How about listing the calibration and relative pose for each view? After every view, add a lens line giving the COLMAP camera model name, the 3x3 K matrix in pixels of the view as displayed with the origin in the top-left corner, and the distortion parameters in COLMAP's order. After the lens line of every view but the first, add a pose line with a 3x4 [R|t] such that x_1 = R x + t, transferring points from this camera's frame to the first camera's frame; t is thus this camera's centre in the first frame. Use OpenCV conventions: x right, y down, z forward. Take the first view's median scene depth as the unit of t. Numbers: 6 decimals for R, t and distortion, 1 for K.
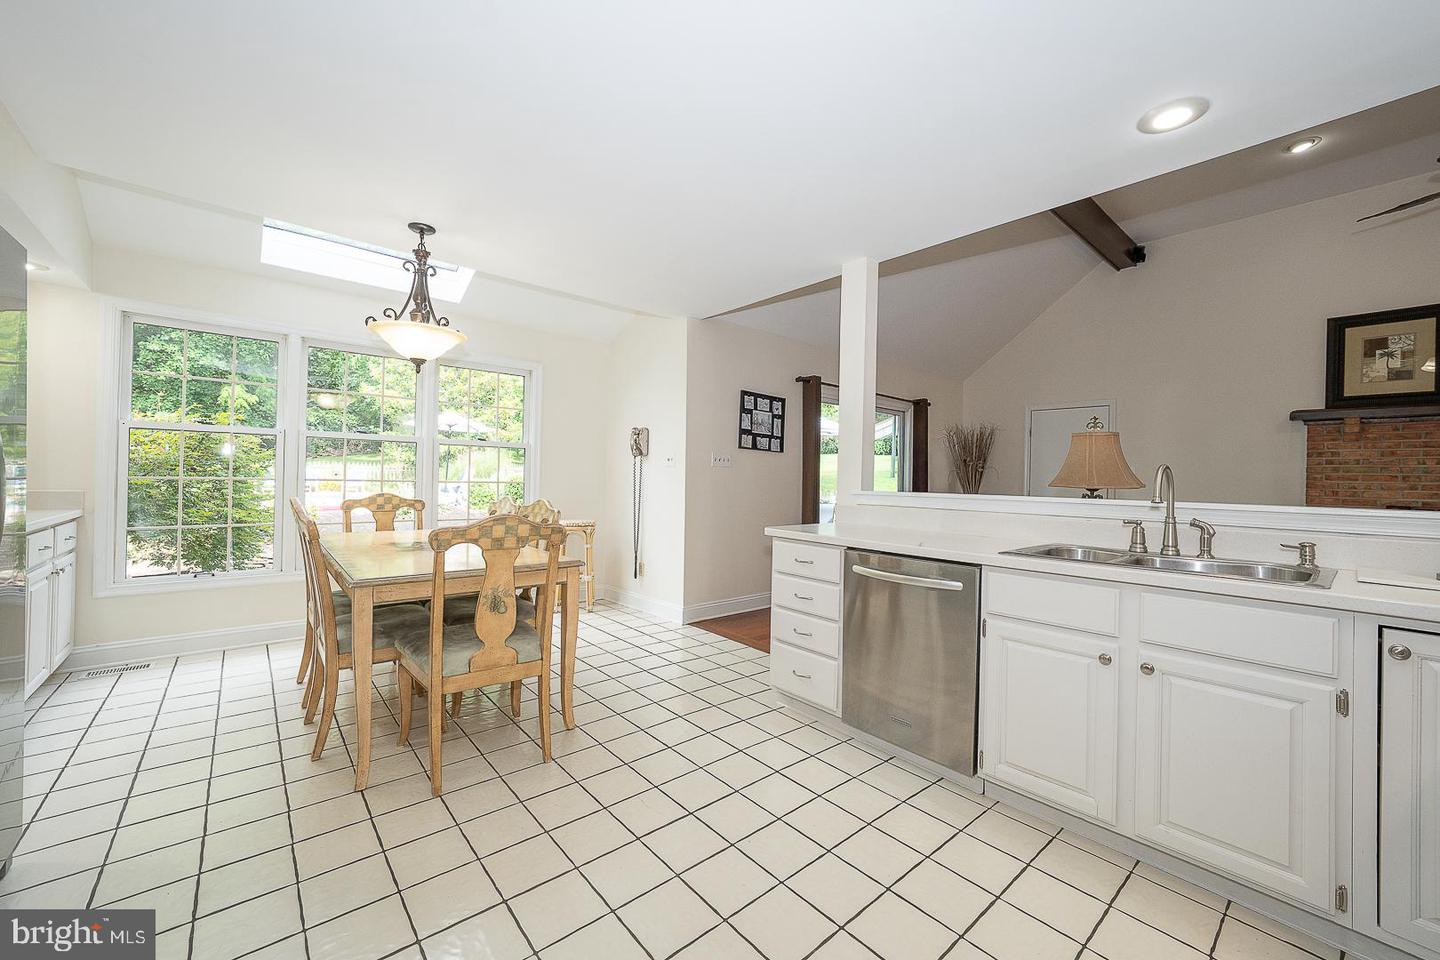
lens RADIAL K [[555.7, 0, 717.2], [0, 555.7, 476.6], [0, 0, 1]] dist [-0.012549, 0.002739]
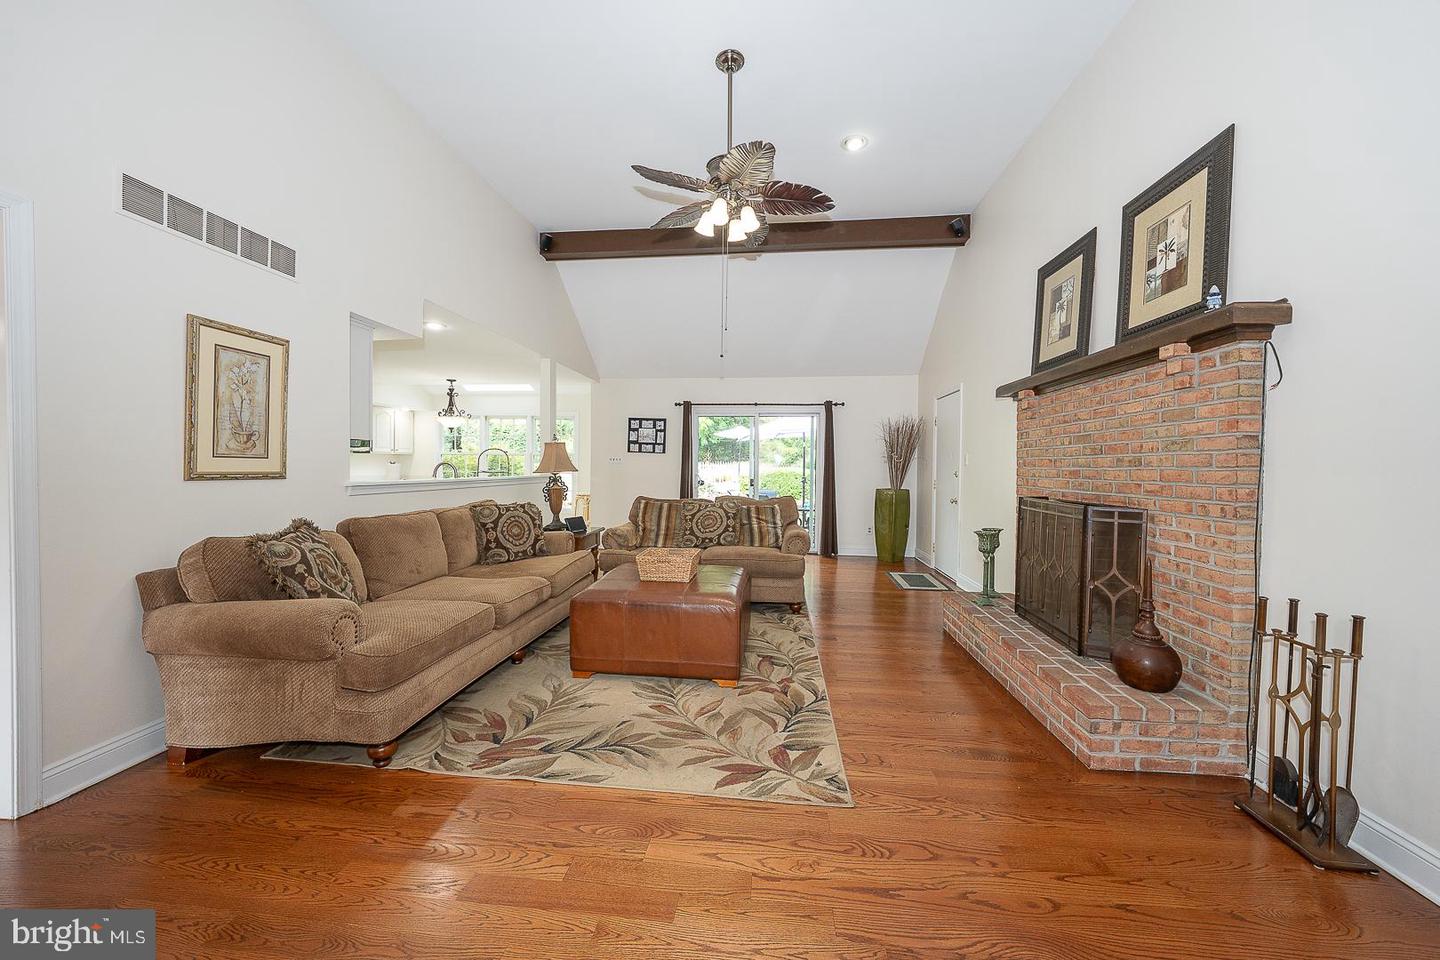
lens RADIAL K [[524.5, 0, 717.0], [0, 524.5, 474.5], [0, 0, 1]] dist [-0.012418, 0.000298]
pose [[0.681081, -0.003428, -0.732200, 1.379834], [0.007576, 0.999969, 0.002365, 0.014089], [0.732169, -0.007157, 0.681085, 0.117128]]
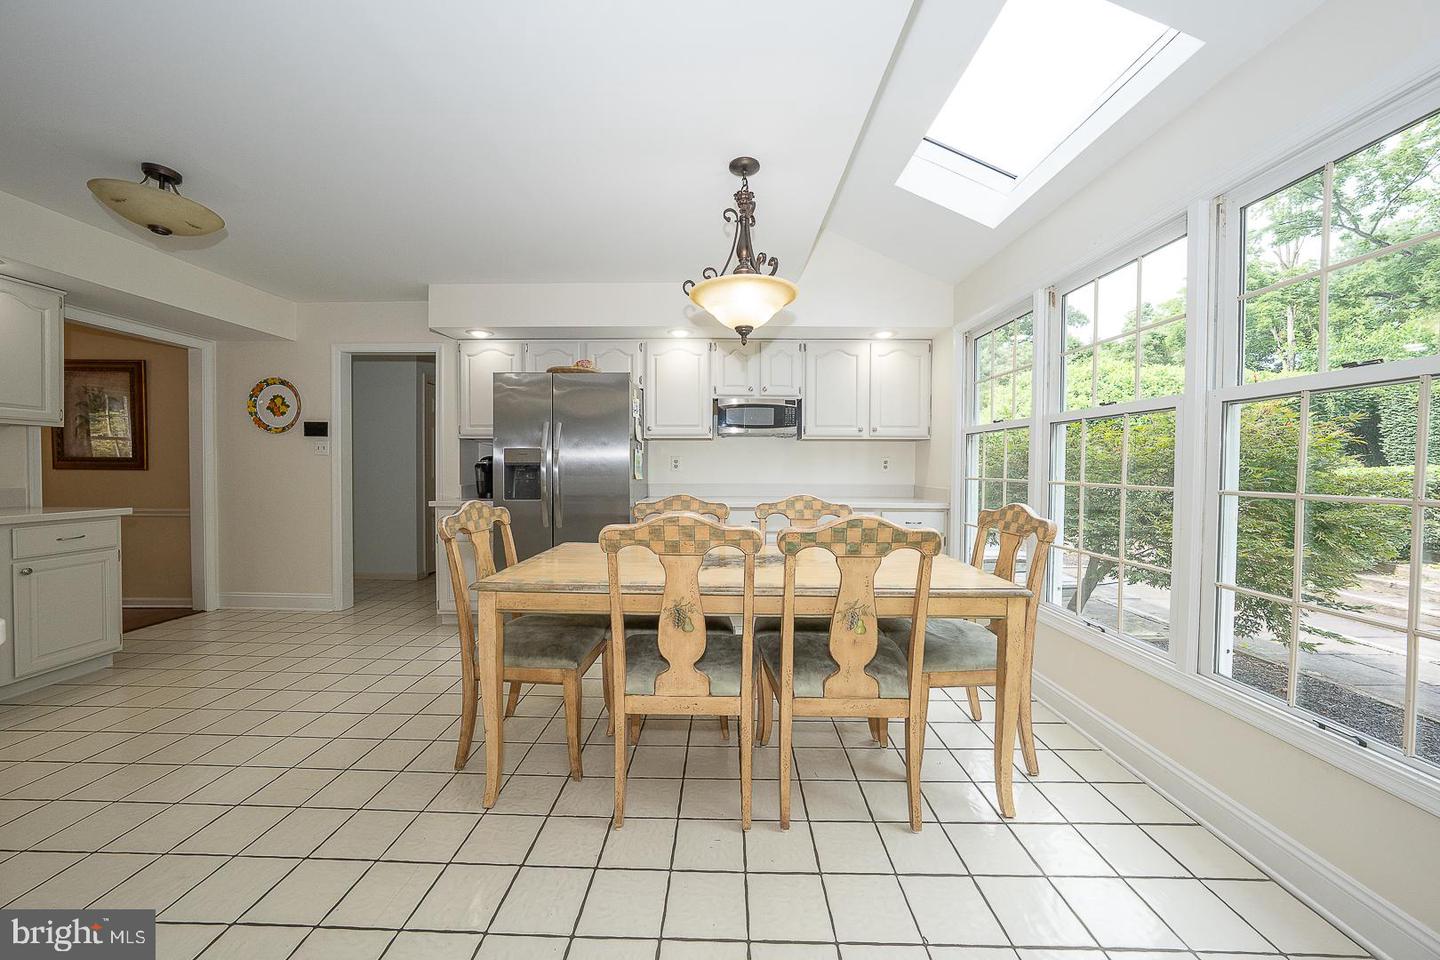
lens RADIAL K [[496.2, 0, 732.1], [0, 496.2, 478.5], [0, 0, 1]] dist [-0.022465, 0.001721]
pose [[-0.649652, -0.005404, -0.760212, 0.018317], [-0.019460, 0.999765, 0.009523, 0.000300], [0.759982, 0.020980, -0.649605, 0.890247]]
